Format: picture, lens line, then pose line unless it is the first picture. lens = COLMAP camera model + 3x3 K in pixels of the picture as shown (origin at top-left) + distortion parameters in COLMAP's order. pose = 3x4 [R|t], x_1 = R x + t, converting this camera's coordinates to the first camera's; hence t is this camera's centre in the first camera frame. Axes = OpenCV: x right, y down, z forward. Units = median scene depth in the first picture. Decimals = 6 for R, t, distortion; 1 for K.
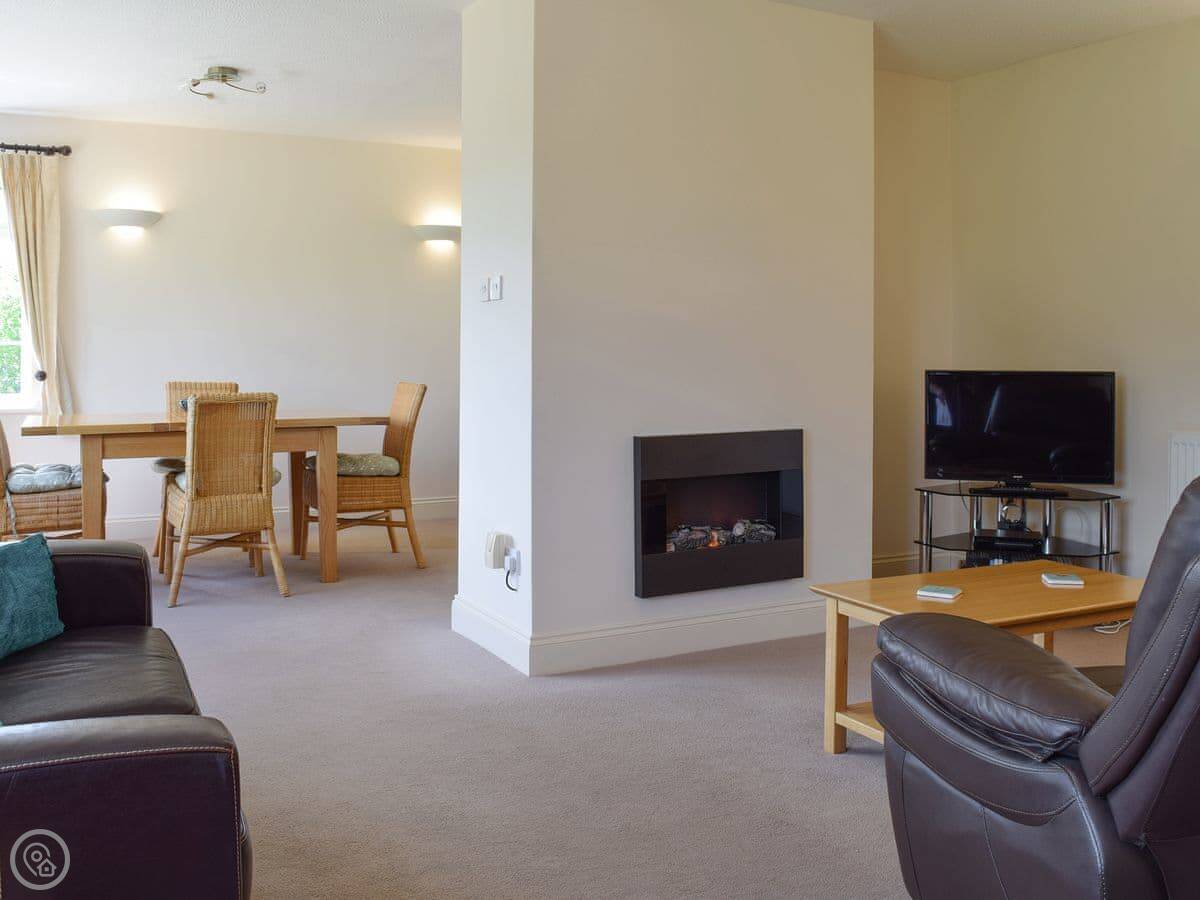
lens RADIAL K [[1105.9, 0, 600.0], [0, 1105.9, 450.0], [0, 0, 1]] dist [-0.083095, 0.004861]
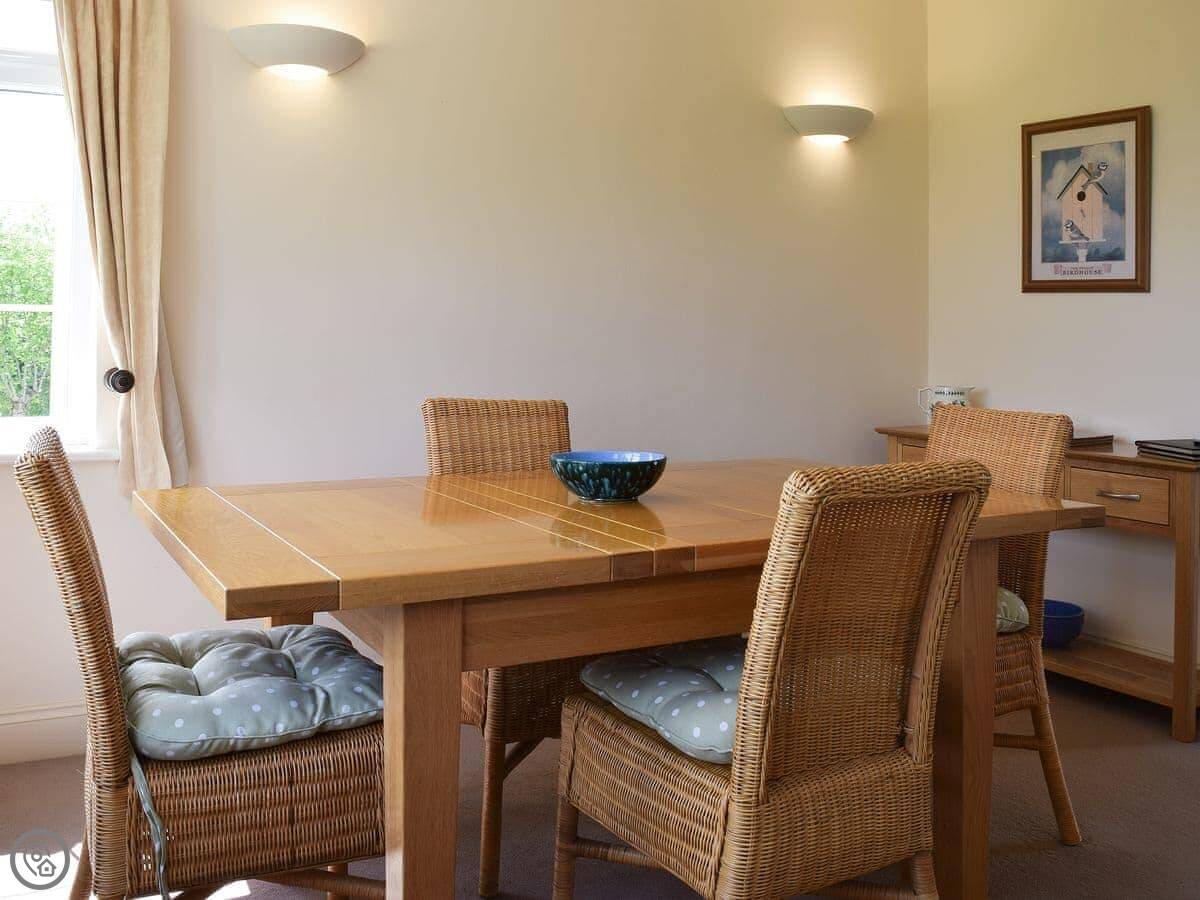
lens RADIAL K [[1173.4, 0, 601.3], [0, 1173.4, 418.4], [0, 0, 1]] dist [-0.085274, 0.008913]
pose [[0.999584, 0.007025, 0.027989, -0.416169], [-0.006544, 0.999830, -0.017235, -0.057685], [-0.028105, 0.017044, 0.999460, 0.644899]]
